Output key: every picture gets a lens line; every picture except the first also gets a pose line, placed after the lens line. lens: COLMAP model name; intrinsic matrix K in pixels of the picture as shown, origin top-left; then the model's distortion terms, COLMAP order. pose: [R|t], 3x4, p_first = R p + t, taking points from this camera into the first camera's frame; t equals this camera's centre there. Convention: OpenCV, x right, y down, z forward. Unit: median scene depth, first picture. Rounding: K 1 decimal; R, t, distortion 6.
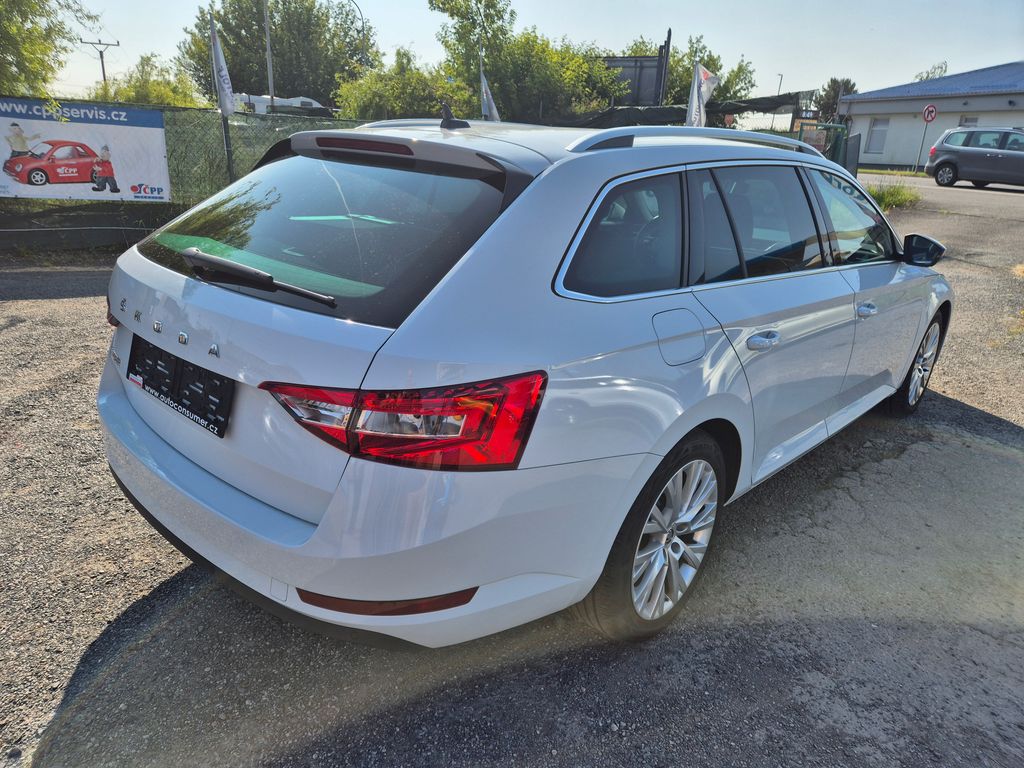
lens RADIAL K [[683.0, 0, 509.2], [0, 683.0, 389.1], [0, 0, 1]] dist [0.073572, -0.056388]
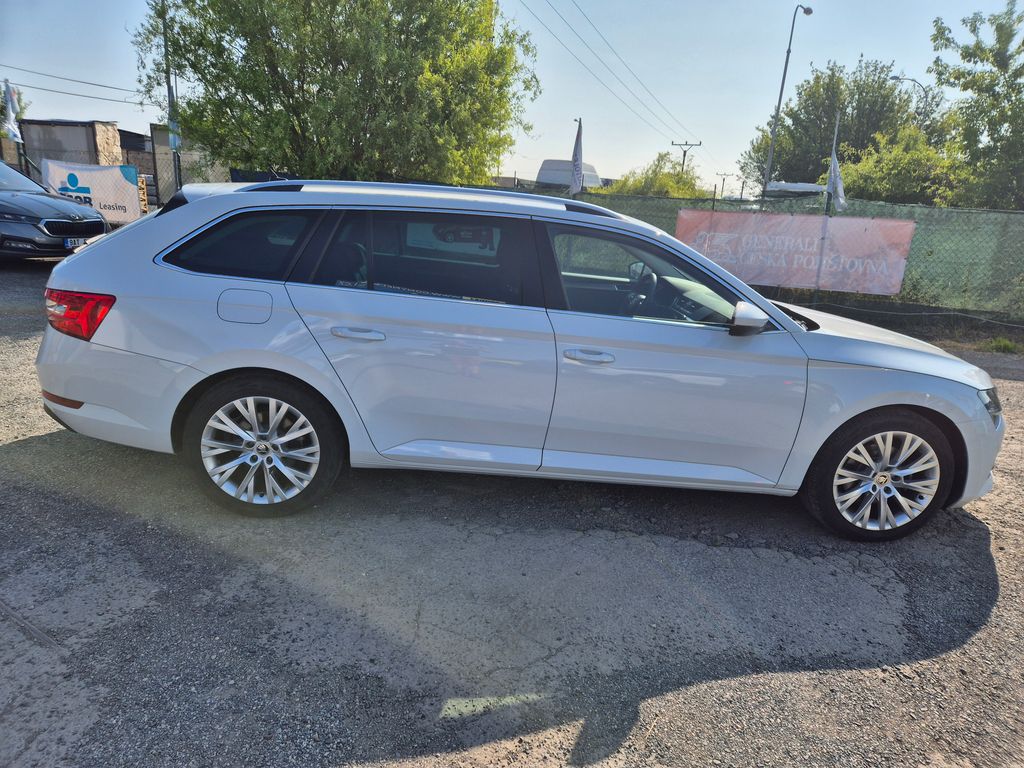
lens RADIAL K [[683.0, 0, 509.2], [0, 683.0, 389.1], [0, 0, 1]] dist [0.073572, -0.056388]
pose [[0.725741, 0.183939, -0.662922, 0.421128], [-0.257563, 0.966162, -0.013891, -0.006461], [0.637935, 0.180825, 0.748559, 0.058361]]
